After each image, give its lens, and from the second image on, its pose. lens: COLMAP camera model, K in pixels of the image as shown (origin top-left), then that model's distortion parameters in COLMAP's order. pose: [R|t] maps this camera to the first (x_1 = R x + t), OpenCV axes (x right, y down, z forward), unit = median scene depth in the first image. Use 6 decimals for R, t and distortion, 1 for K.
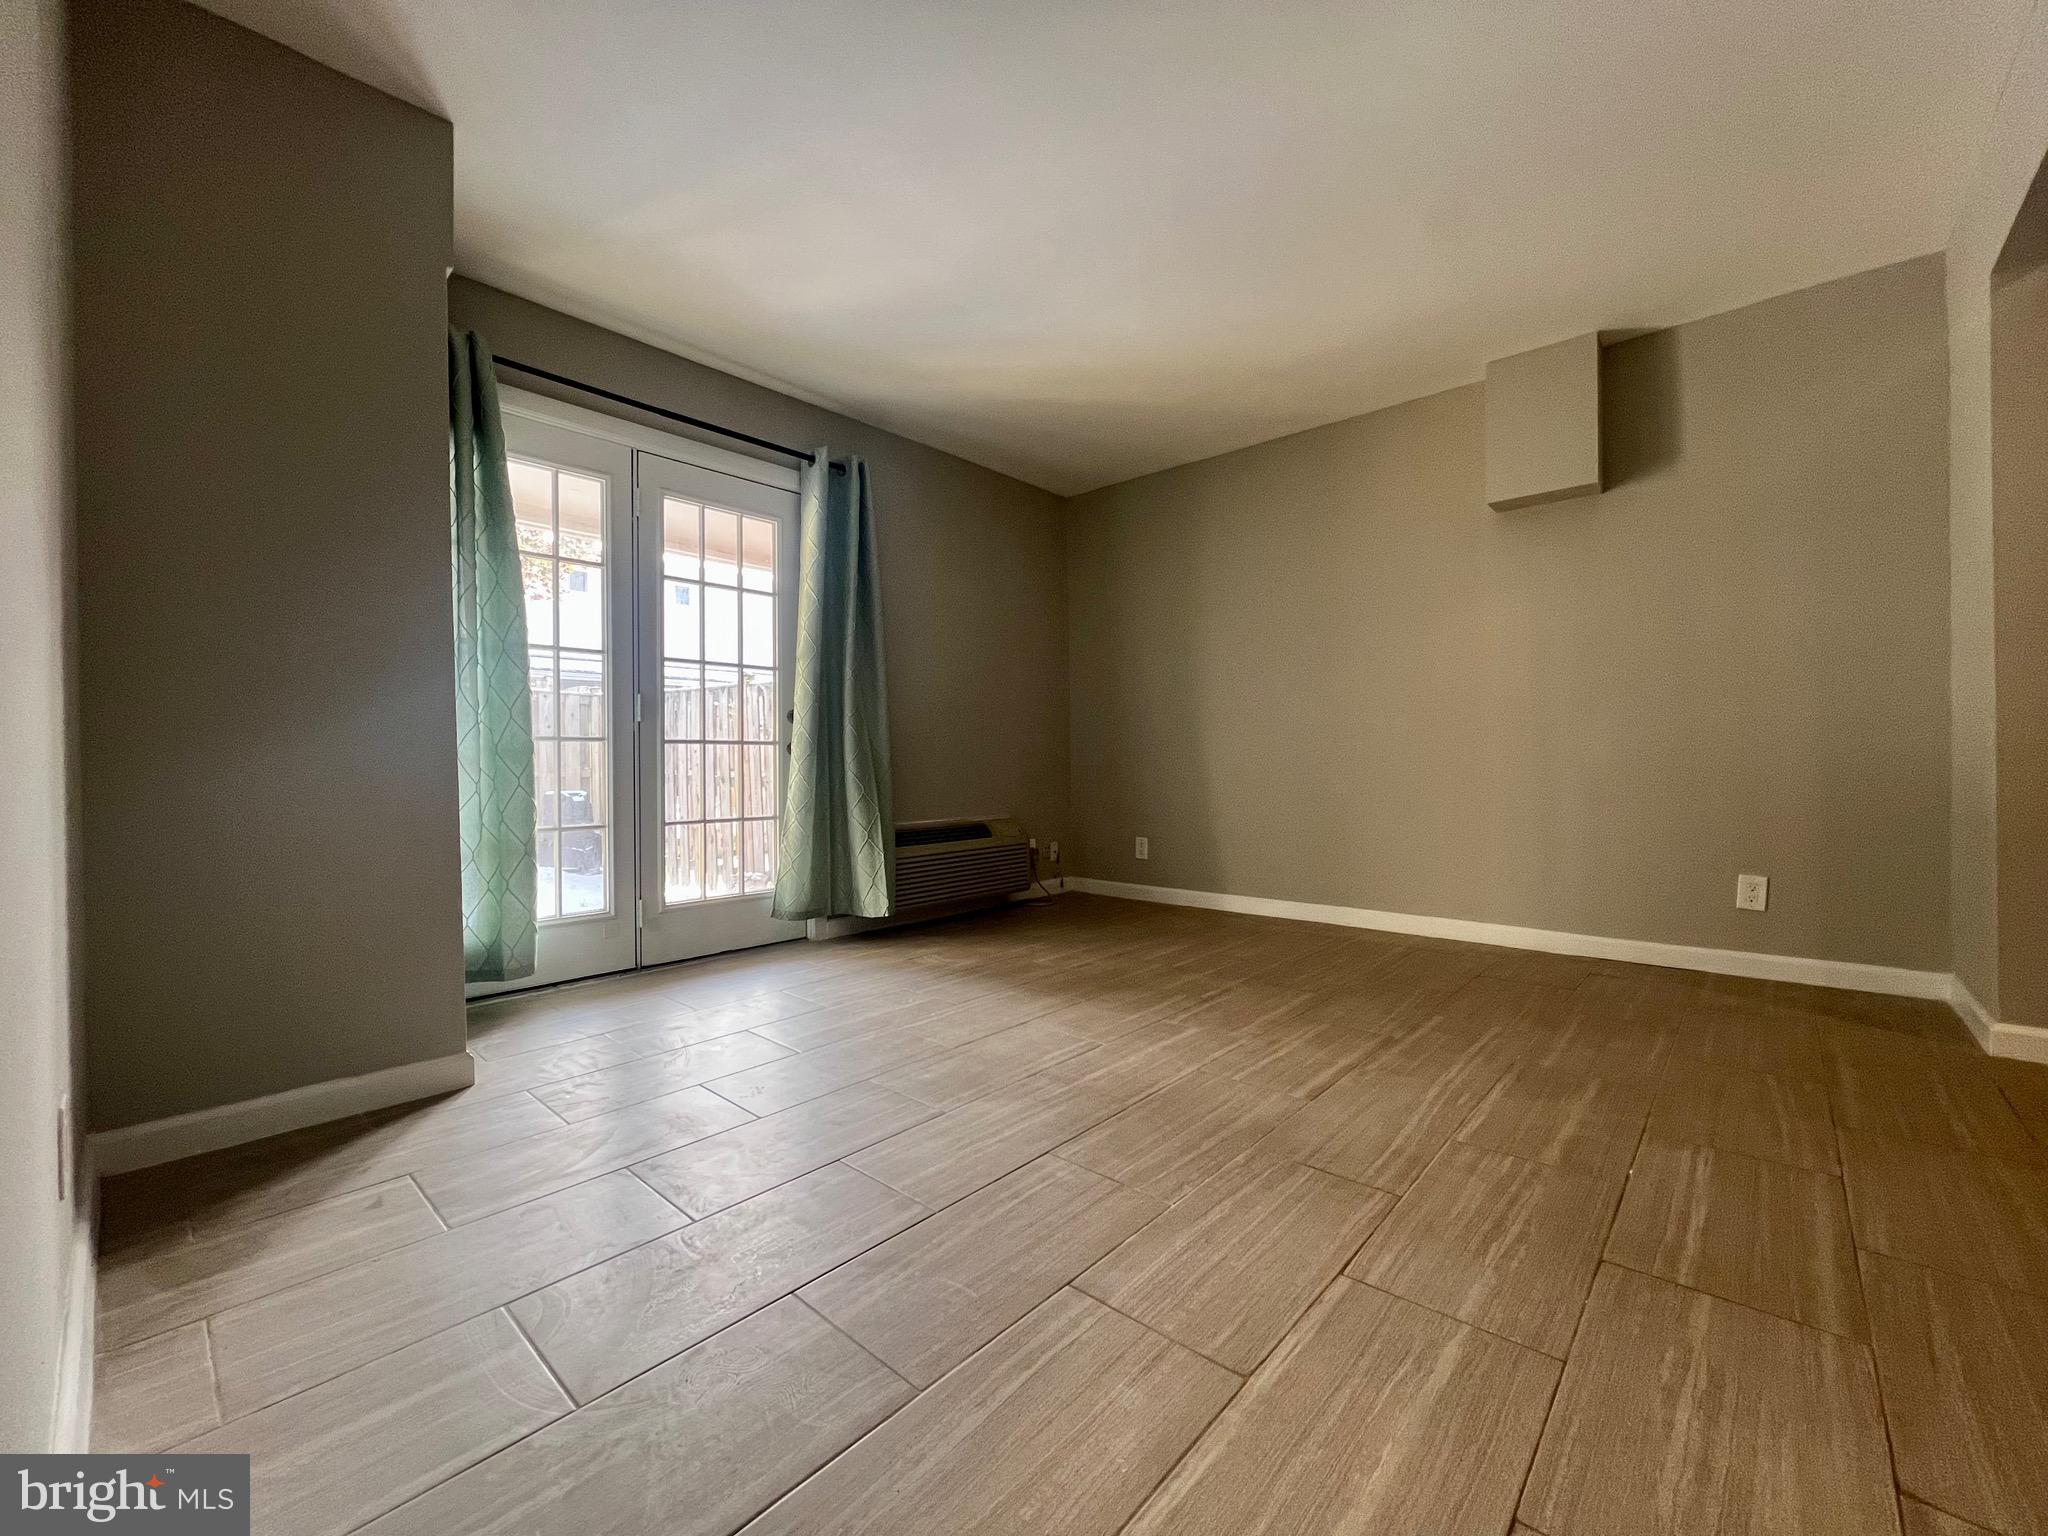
lens RADIAL K [[823.7, 0, 1022.0], [0, 823.7, 763.5], [0, 0, 1]] dist [-0.001506, 0.000390]
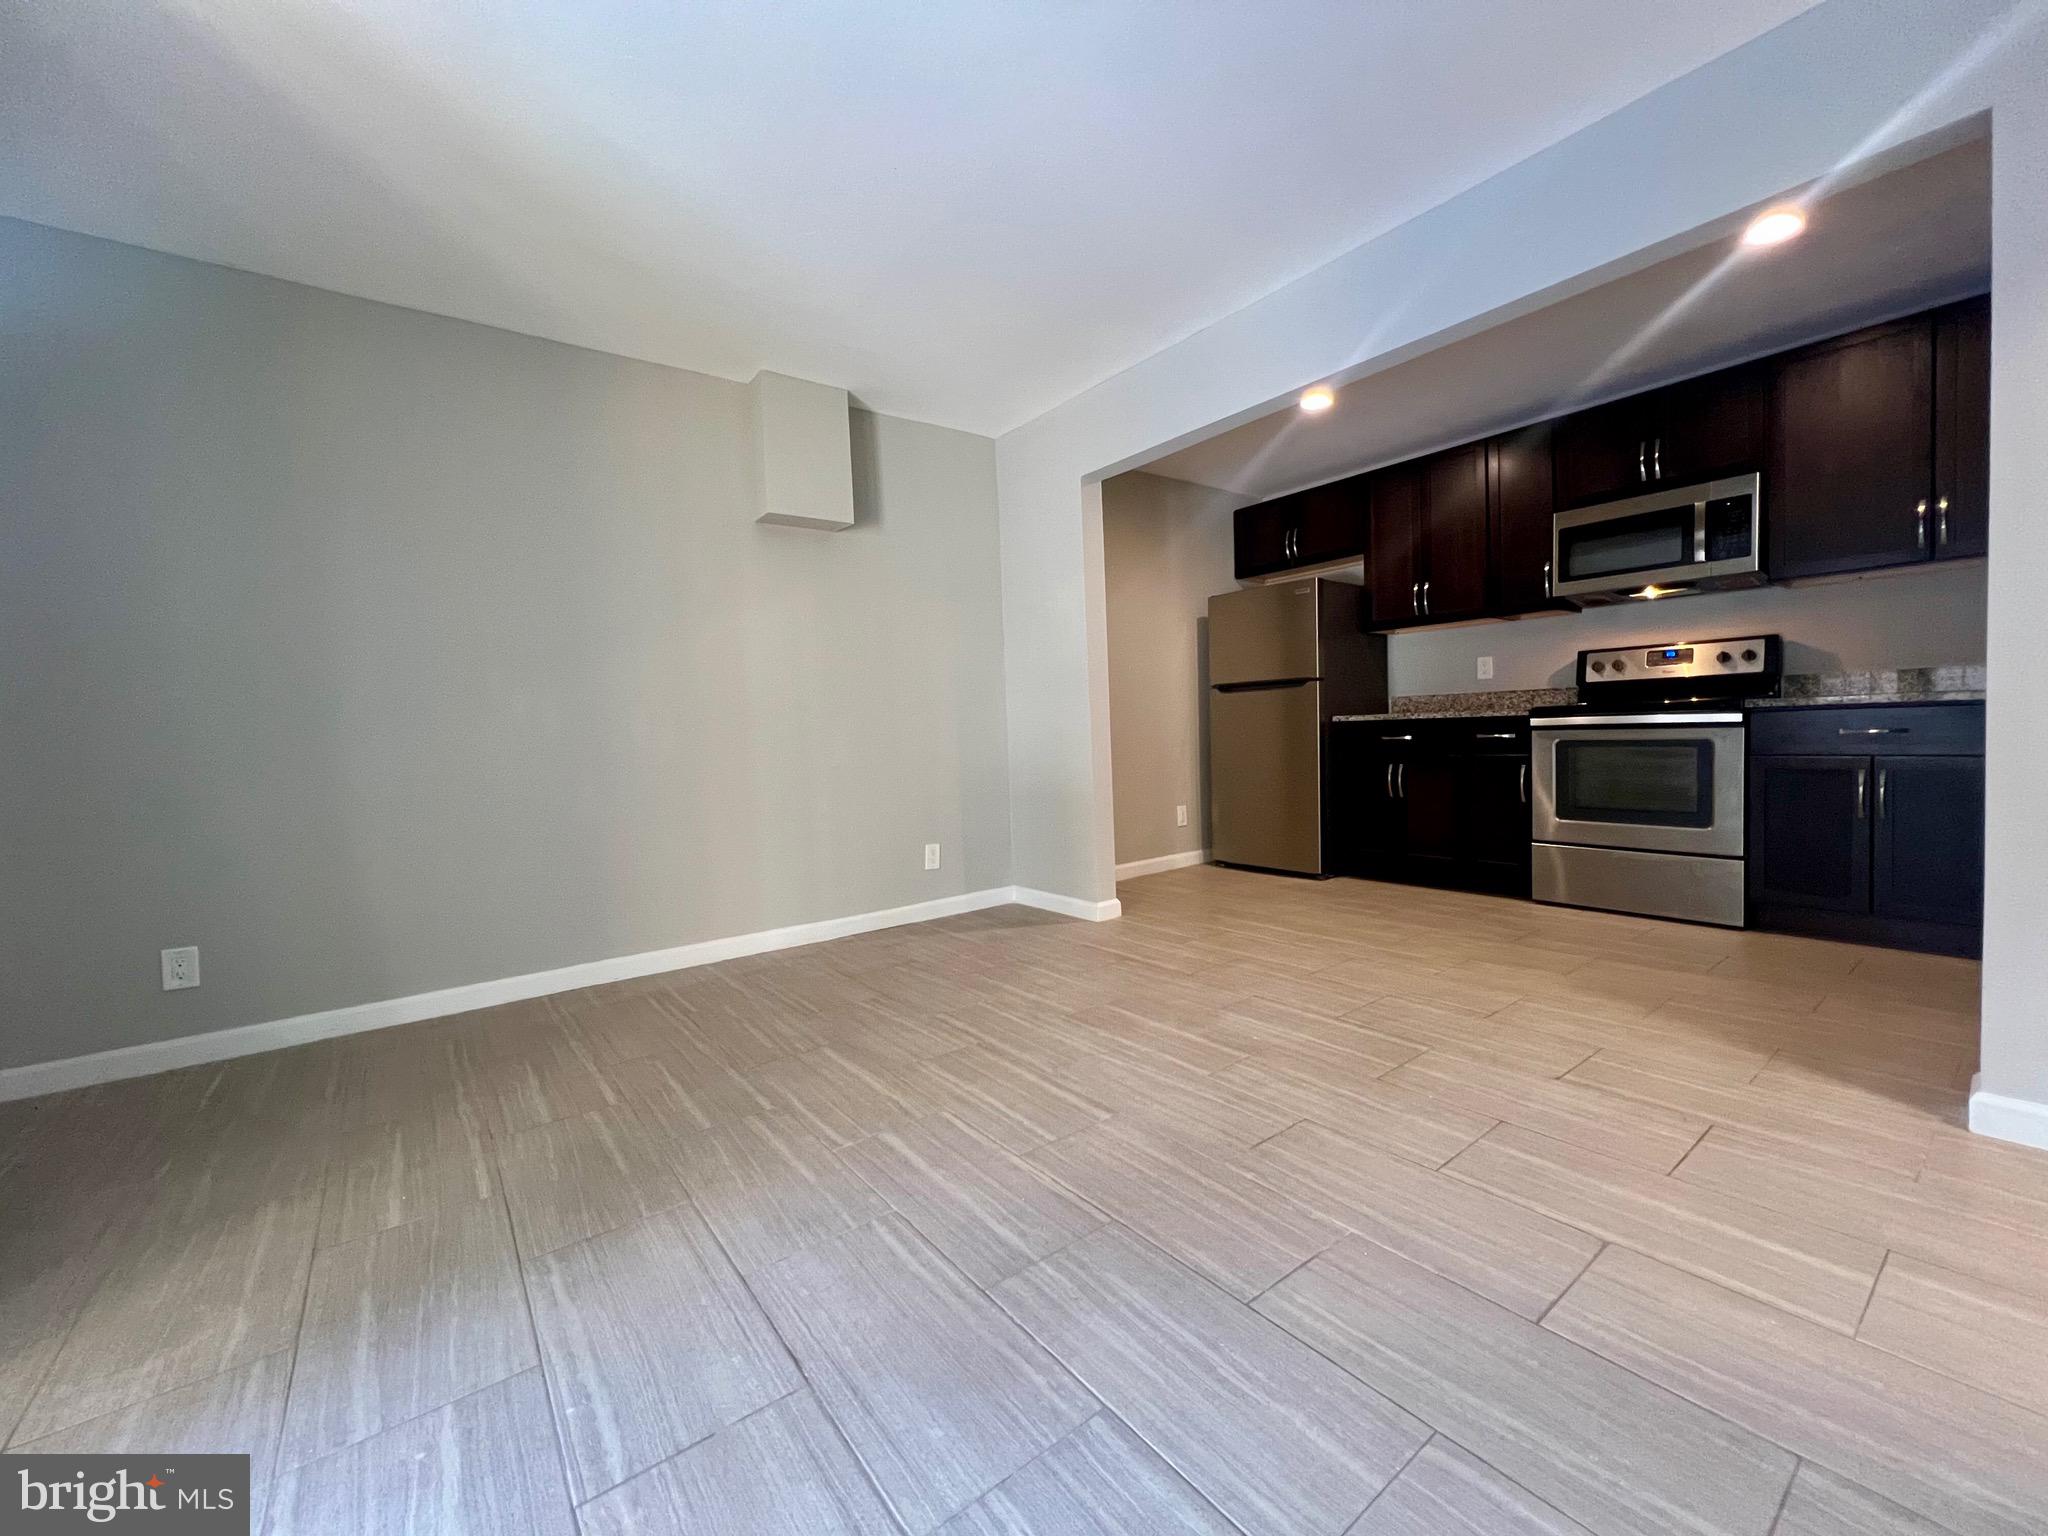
lens RADIAL K [[823.7, 0, 1022.0], [0, 823.7, 763.5], [0, 0, 1]] dist [-0.001506, 0.000390]
pose [[0.184656, -0.040333, 0.981975, -0.555282], [0.038949, 0.998673, 0.033694, -0.050278], [-0.982031, 0.032025, 0.185982, 0.781603]]
